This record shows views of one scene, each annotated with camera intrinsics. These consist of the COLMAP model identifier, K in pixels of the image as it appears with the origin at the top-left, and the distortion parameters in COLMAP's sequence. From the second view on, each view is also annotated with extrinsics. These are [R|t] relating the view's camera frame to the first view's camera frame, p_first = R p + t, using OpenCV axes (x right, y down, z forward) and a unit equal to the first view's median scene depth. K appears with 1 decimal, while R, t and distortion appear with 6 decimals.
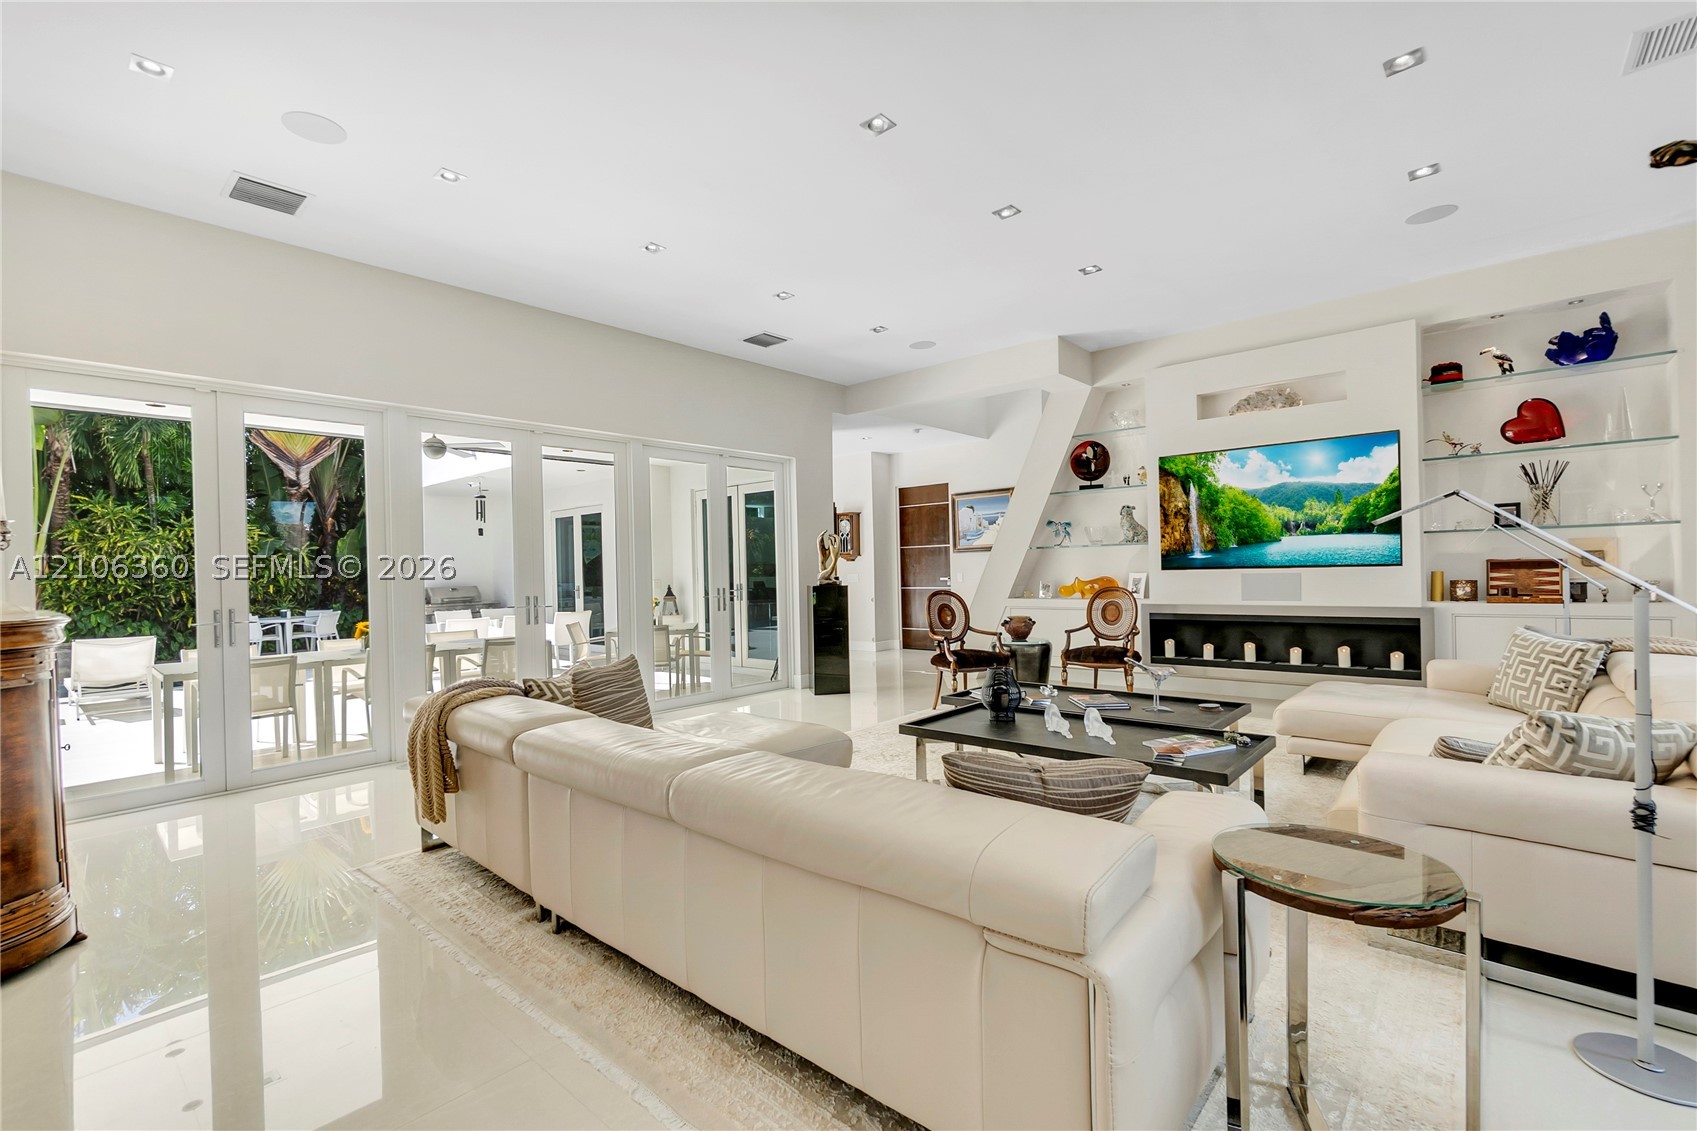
lens RADIAL K [[738.9, 0, 846.9], [0, 738.9, 573.0], [0, 0, 1]] dist [-0.006120, -0.000426]
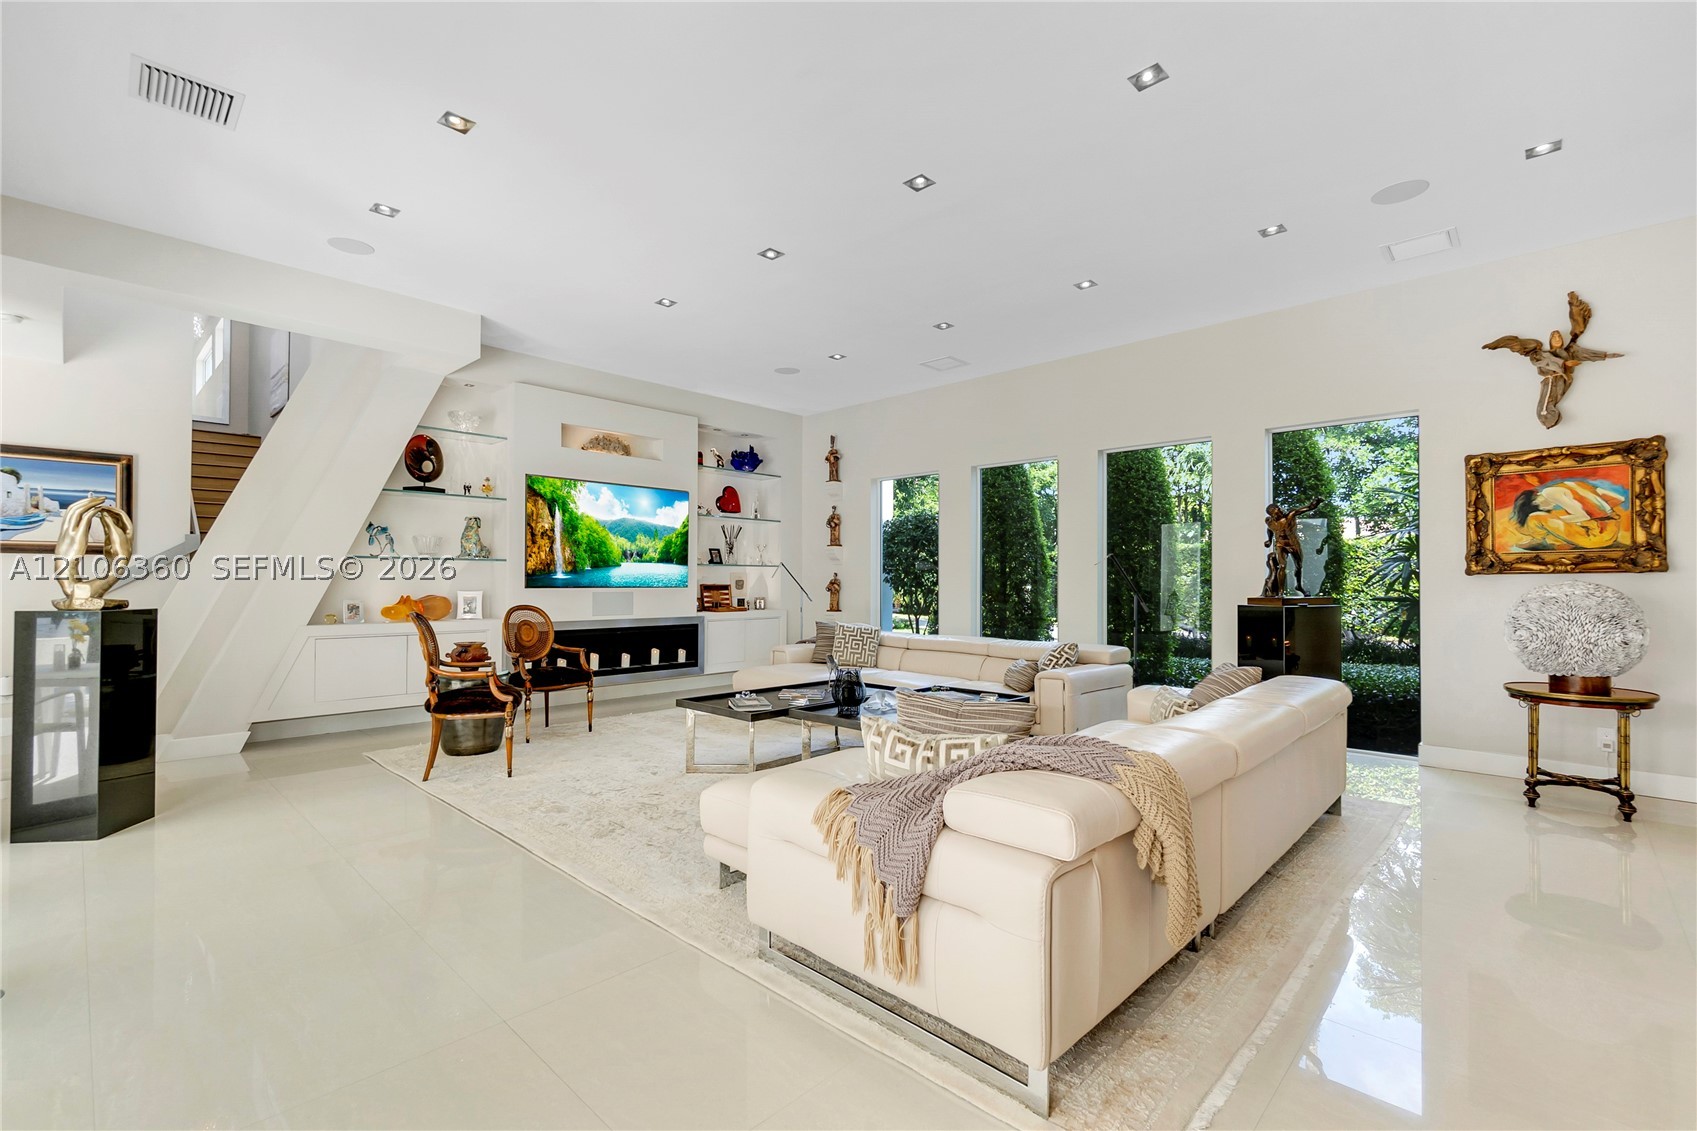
lens RADIAL K [[738.9, 0, 851.1], [0, 738.9, 588.7], [0, 0, 1]] dist [-0.006120, -0.000426]
pose [[0.041413, 0.012570, 0.999063, -0.594152], [-0.000486, 0.999921, -0.012560, 0.008810], [-0.999142, 0.000034, 0.041416, 0.572575]]
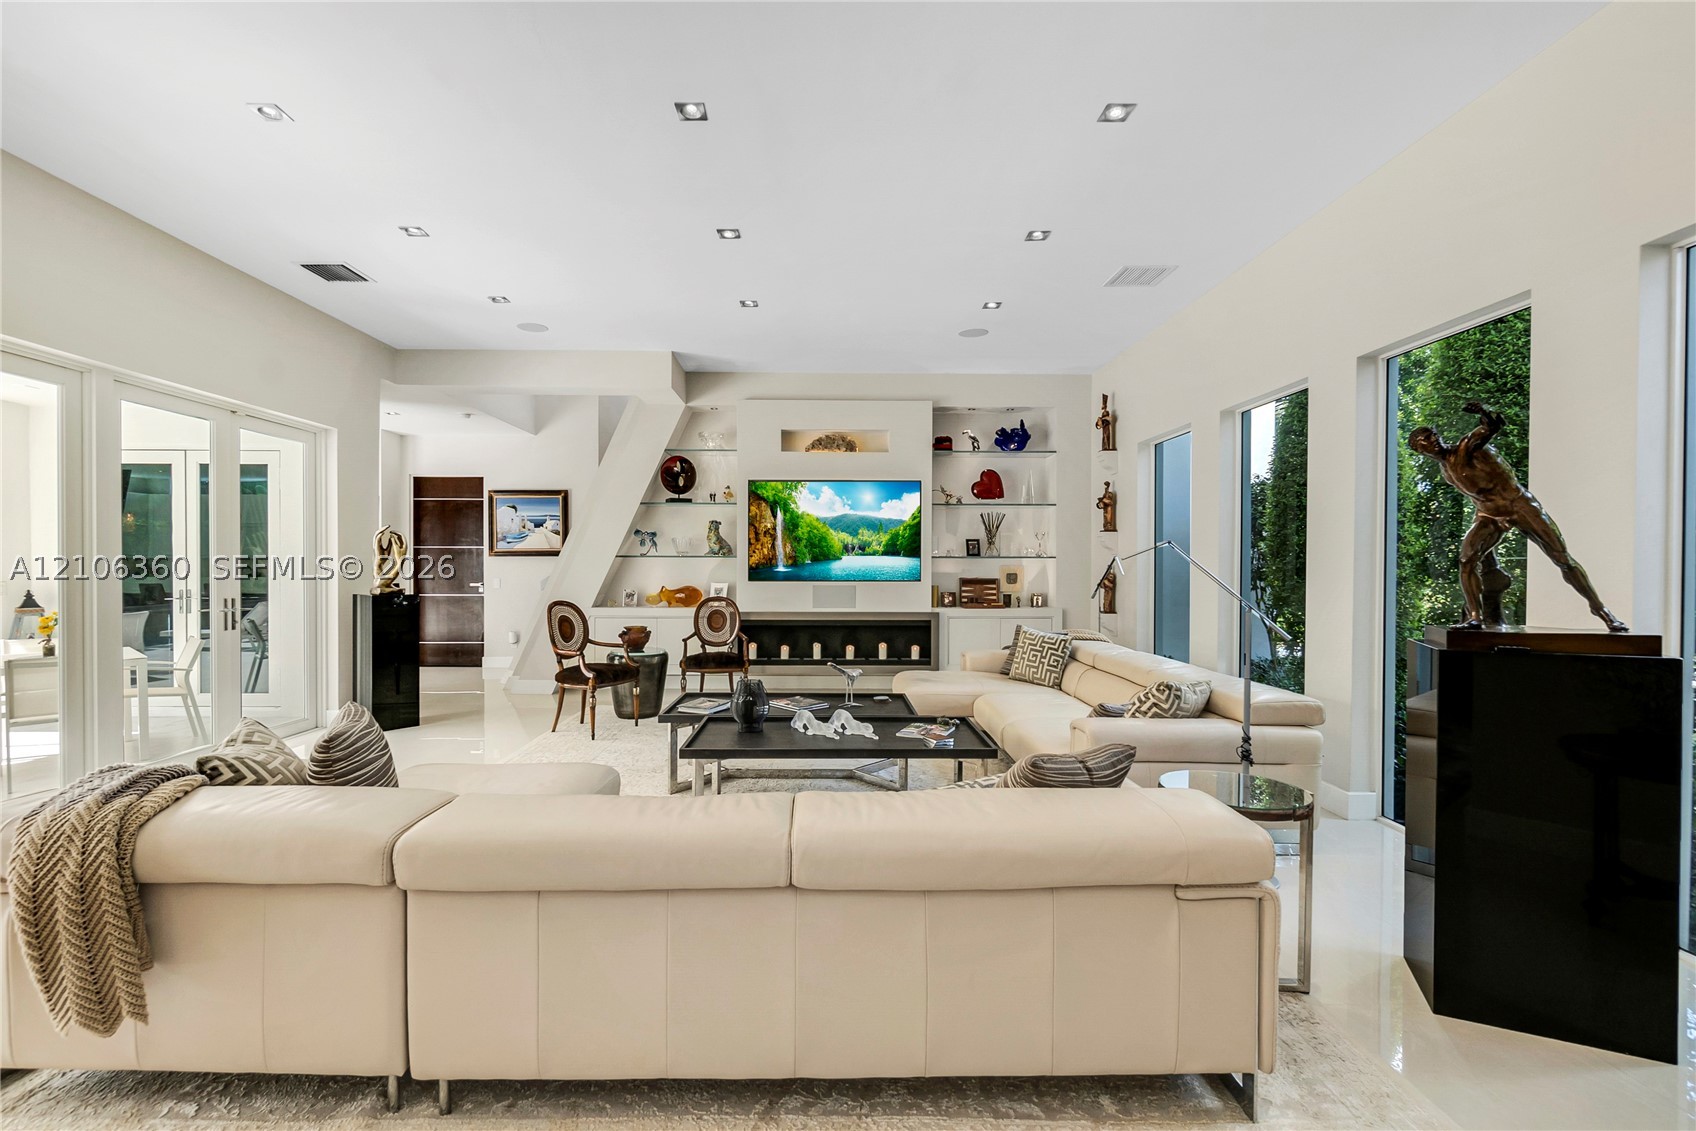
lens RADIAL K [[738.4, 0, 812.7], [0, 738.4, 575.3], [0, 0, 1]] dist [-0.006120, -0.000426]
pose [[0.741588, 0.017460, 0.670628, -0.274047], [-0.017579, 0.999824, -0.006592, -0.008185], [-0.670625, -0.006900, 0.741764, 0.117443]]
